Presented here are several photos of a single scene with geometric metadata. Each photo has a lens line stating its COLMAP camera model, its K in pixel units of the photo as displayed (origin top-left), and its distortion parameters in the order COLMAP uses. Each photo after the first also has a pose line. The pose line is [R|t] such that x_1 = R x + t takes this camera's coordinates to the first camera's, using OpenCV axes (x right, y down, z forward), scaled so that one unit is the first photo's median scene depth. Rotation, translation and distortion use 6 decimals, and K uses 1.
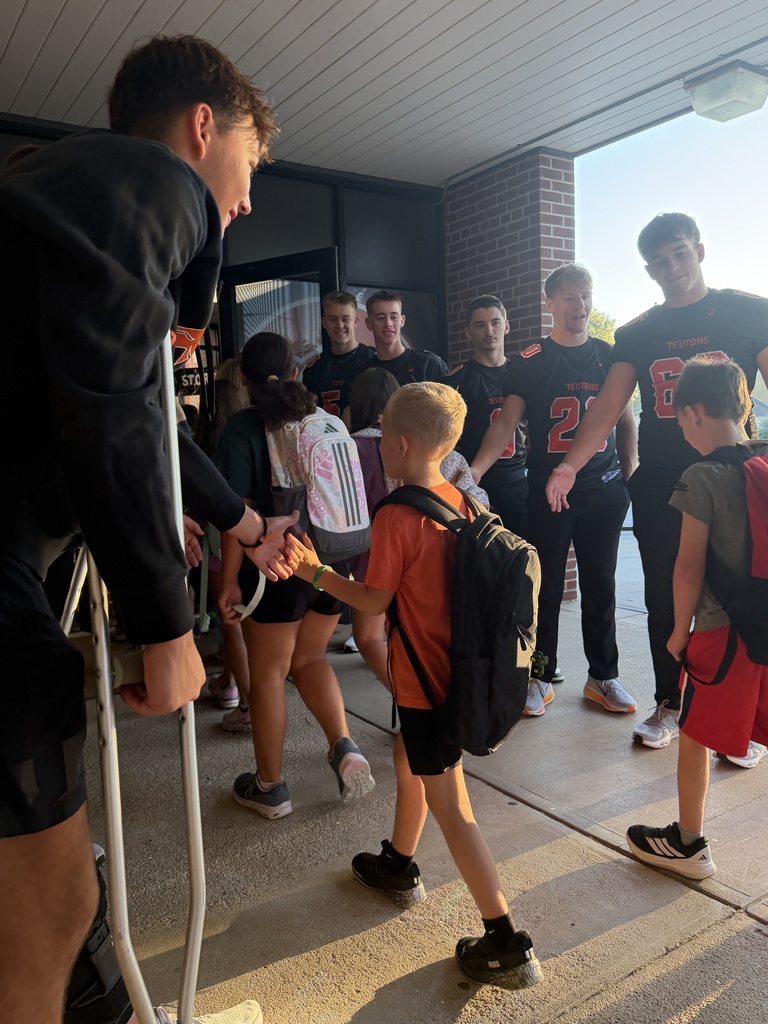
lens RADIAL K [[811.6, 0, 379.4], [0, 811.6, 526.0], [0, 0, 1]] dist [0.003870, 0.000814]
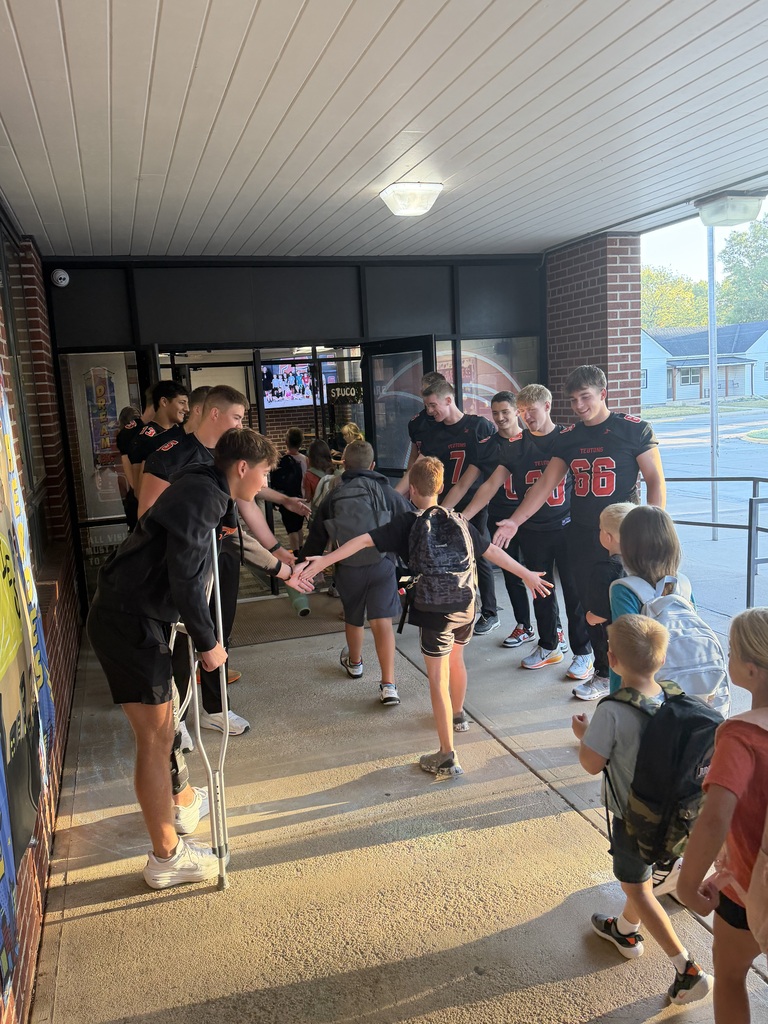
lens RADIAL K [[811.6, 0, 379.4], [0, 811.6, 526.0], [0, 0, 1]] dist [0.003870, 0.000814]
pose [[0.960434, 0.031899, -0.276675, 0.213331], [-0.012222, 0.997289, 0.072557, -0.094509], [0.278240, -0.066305, 0.958220, -0.325689]]
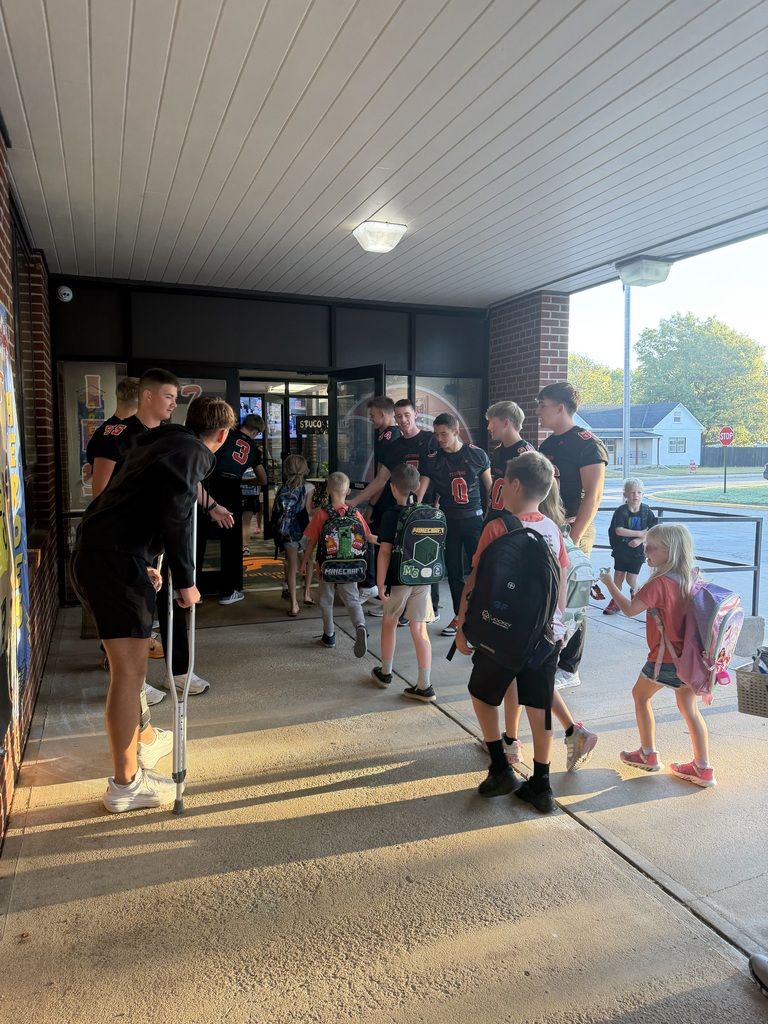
lens RADIAL K [[712.4, 0, 384.0], [0, 712.4, 512.0], [0, 0, 1]] dist [0.059767, -0.073941]
pose [[0.974634, 0.061225, -0.215268, 0.214895], [-0.063750, 0.997954, -0.004800, -0.033742], [0.214534, 0.018402, 0.976543, -0.331728]]
